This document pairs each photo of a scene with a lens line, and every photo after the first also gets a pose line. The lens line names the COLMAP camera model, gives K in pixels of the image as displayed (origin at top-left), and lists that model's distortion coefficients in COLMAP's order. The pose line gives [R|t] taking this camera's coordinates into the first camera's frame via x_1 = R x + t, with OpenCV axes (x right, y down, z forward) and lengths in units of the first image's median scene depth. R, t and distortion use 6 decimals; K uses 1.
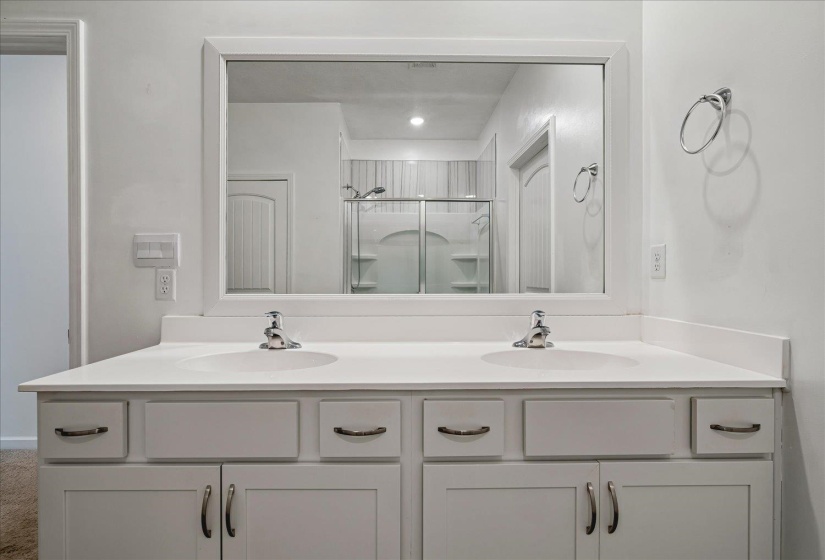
lens RADIAL K [[342.9, 0, 410.8], [0, 342.9, 299.1], [0, 0, 1]] dist [-0.036802, 0.000020]
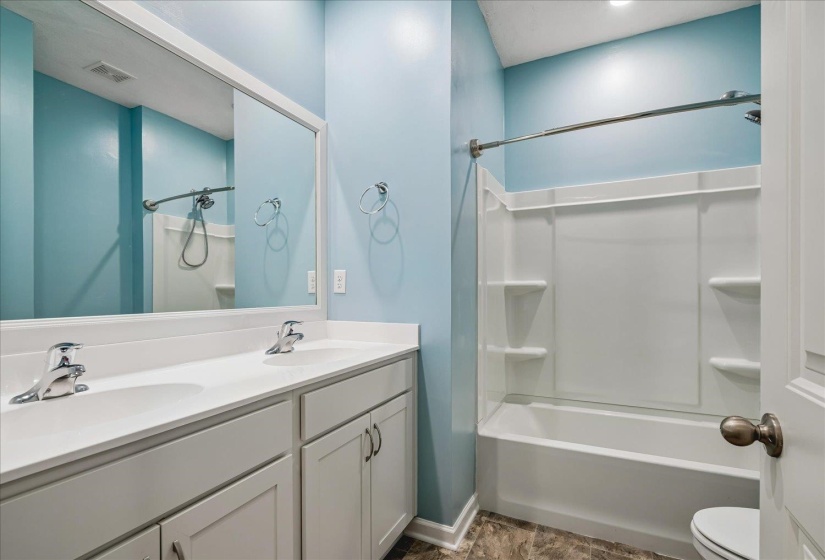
lens RADIAL K [[384.1, 0, 410.1], [0, 384.1, 288.5], [0, 0, 1]] dist [-0.000242, -0.000013]
pose [[0.451628, 0.007448, 0.892175, -0.696113], [0.064297, 0.997094, -0.040871, 0.003987], [-0.889887, 0.075823, 0.449836, 0.004893]]
